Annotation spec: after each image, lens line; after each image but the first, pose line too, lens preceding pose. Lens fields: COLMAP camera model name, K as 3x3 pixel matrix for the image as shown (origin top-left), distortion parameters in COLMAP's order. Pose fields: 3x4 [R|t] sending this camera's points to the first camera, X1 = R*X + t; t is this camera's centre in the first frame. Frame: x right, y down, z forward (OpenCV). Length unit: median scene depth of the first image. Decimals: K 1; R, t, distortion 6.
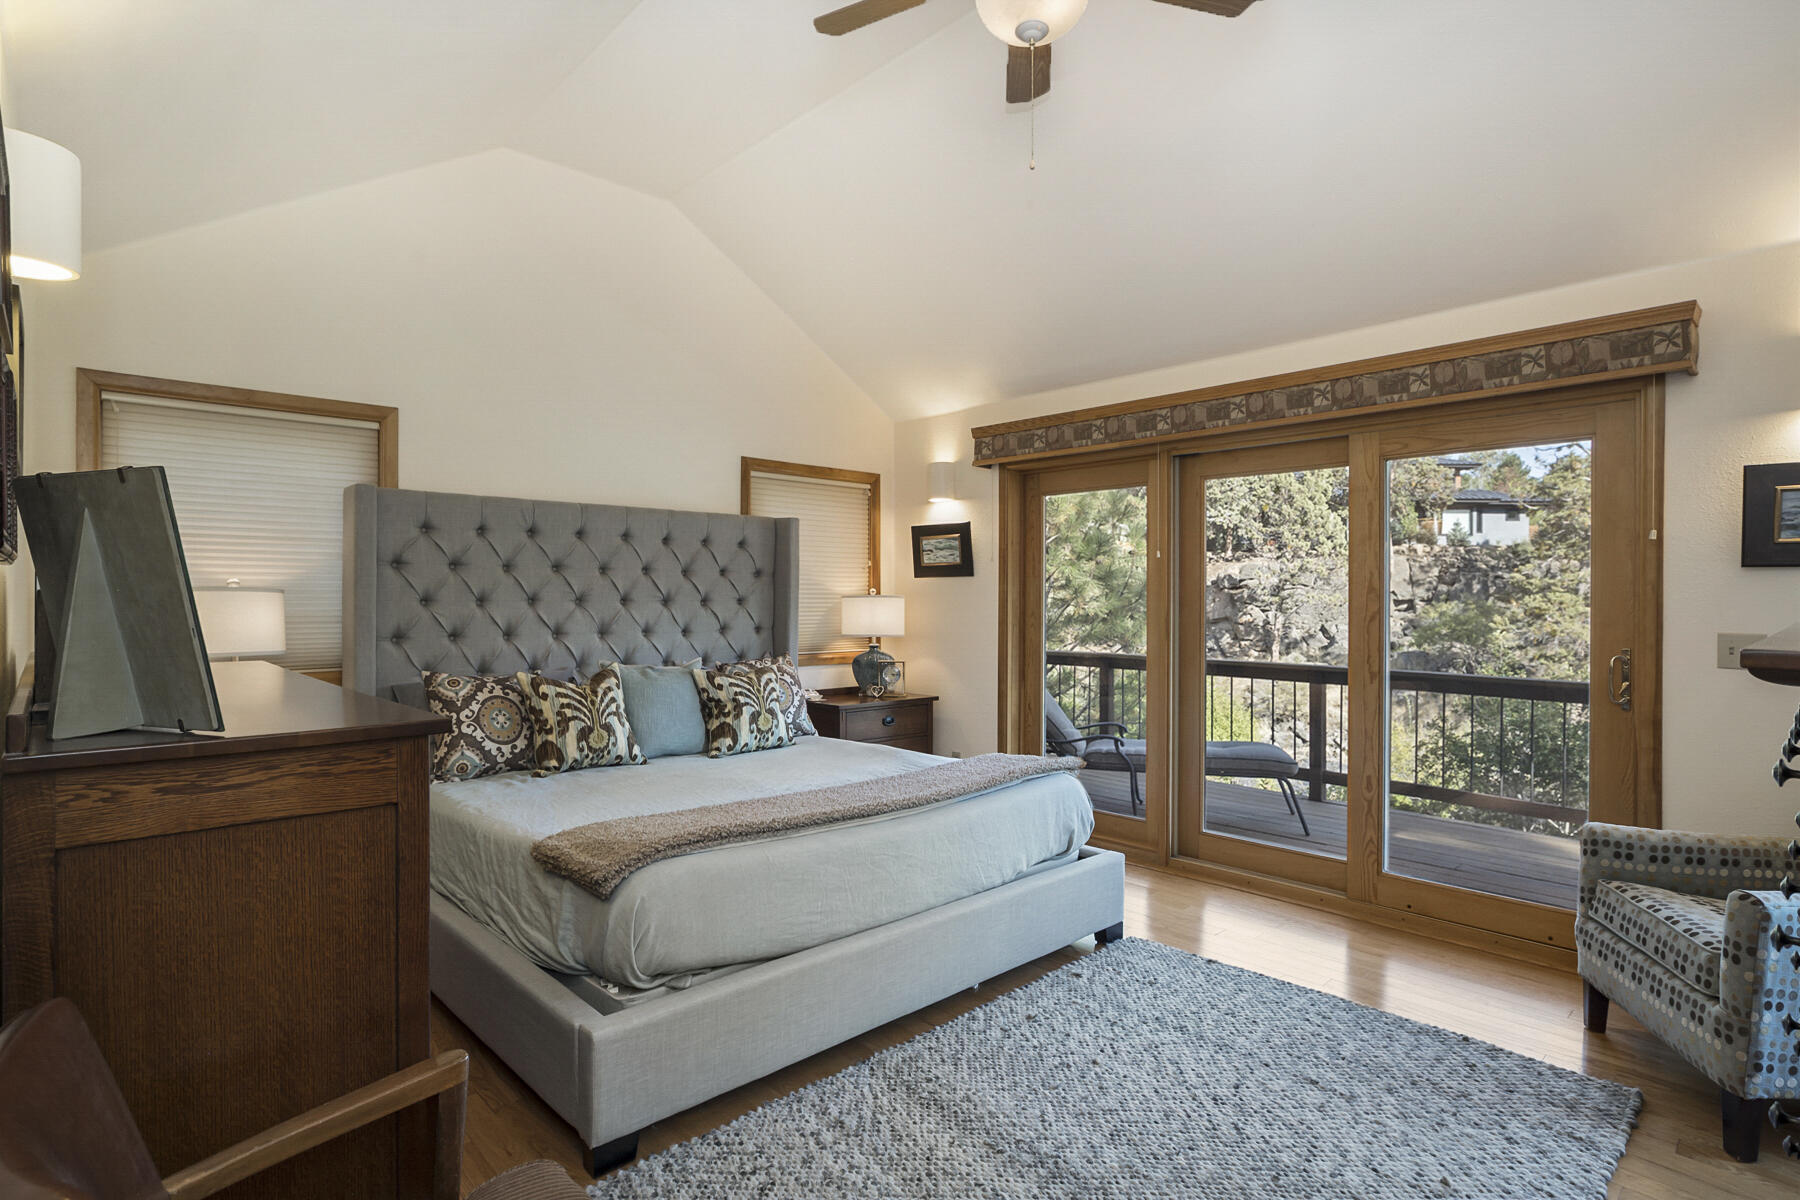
lens RADIAL K [[907.9, 0, 916.4], [0, 907.9, 588.4], [0, 0, 1]] dist [-0.023225, 0.011096]
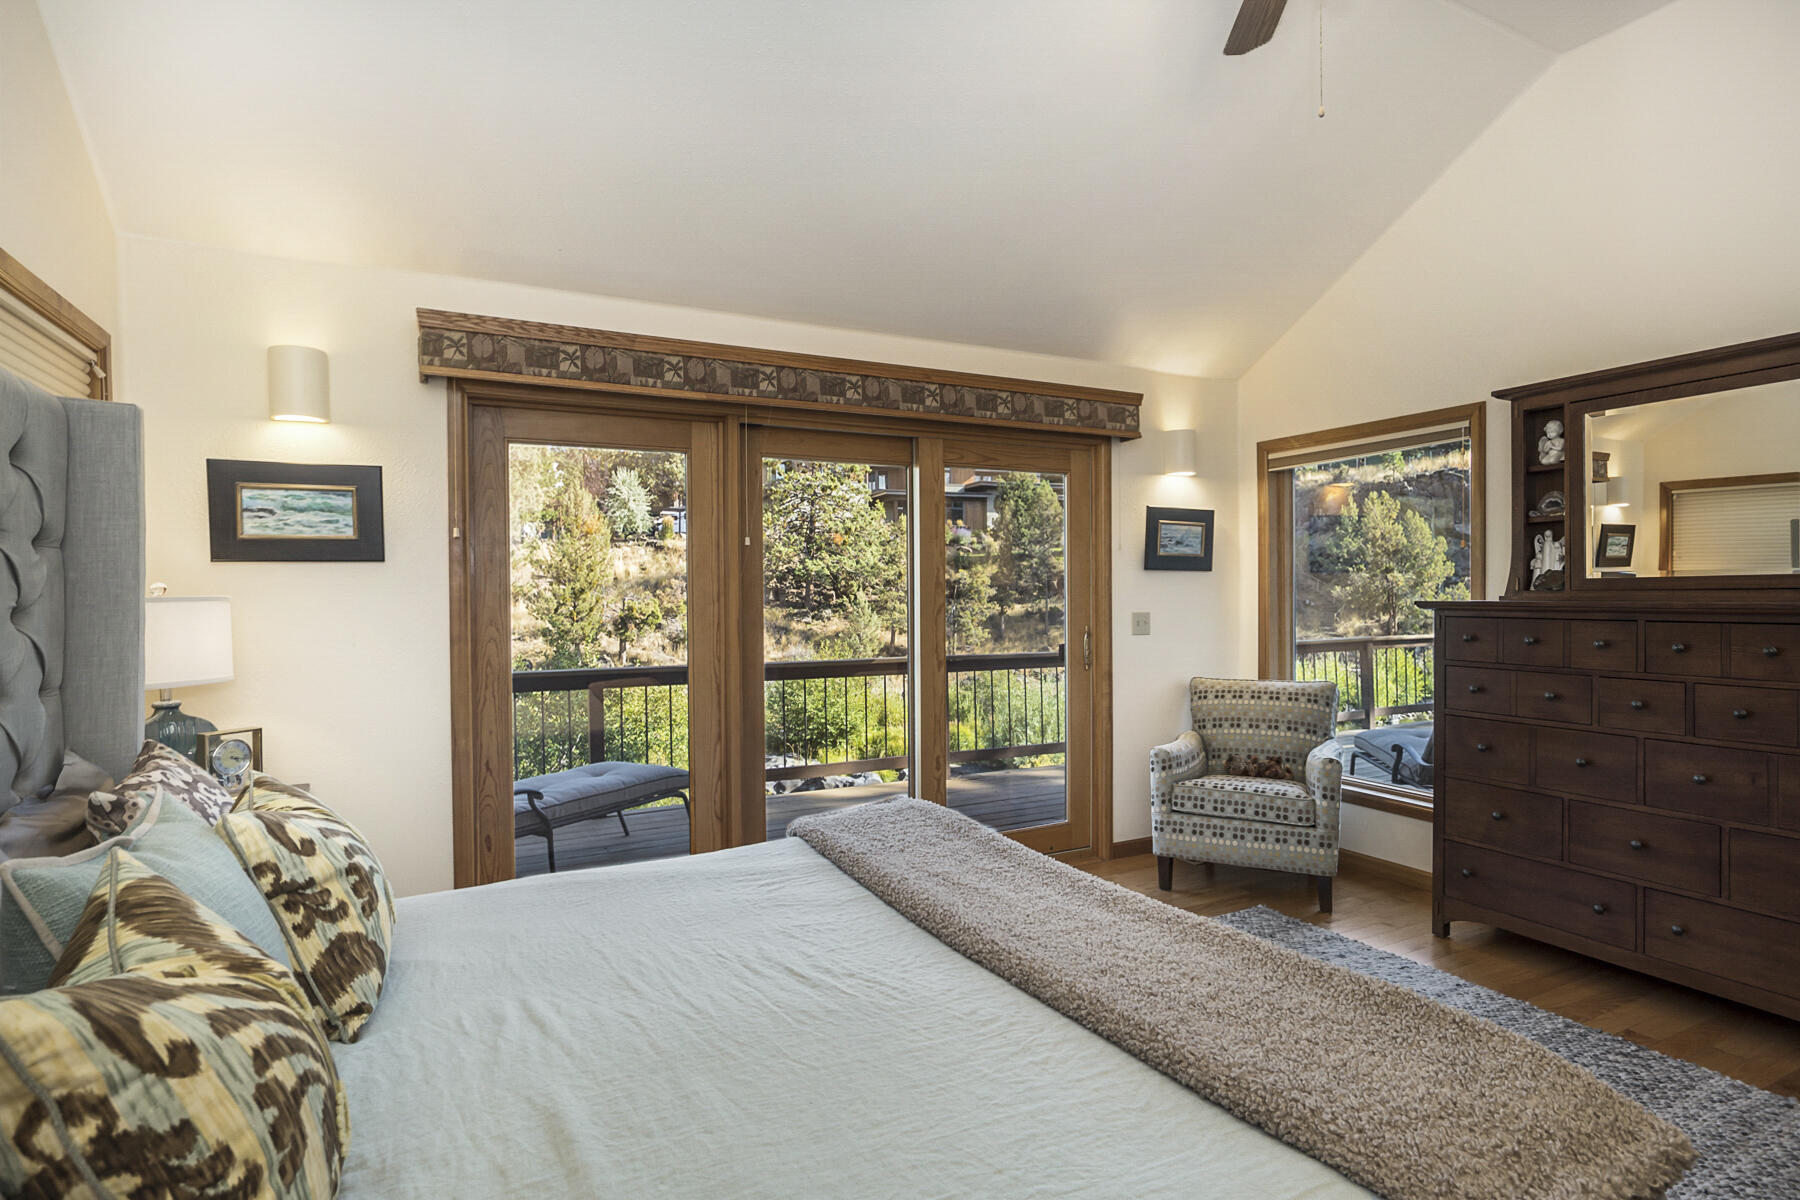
lens RADIAL K [[956.4, 0, 901.4], [0, 956.4, 600.1], [0, 0, 1]] dist [0.002663, -0.000130]
pose [[0.260670, -0.021918, 0.965179, -0.502410], [-0.004393, 0.999705, 0.023889, -0.006124], [-0.965418, -0.010468, 0.260496, 0.608791]]
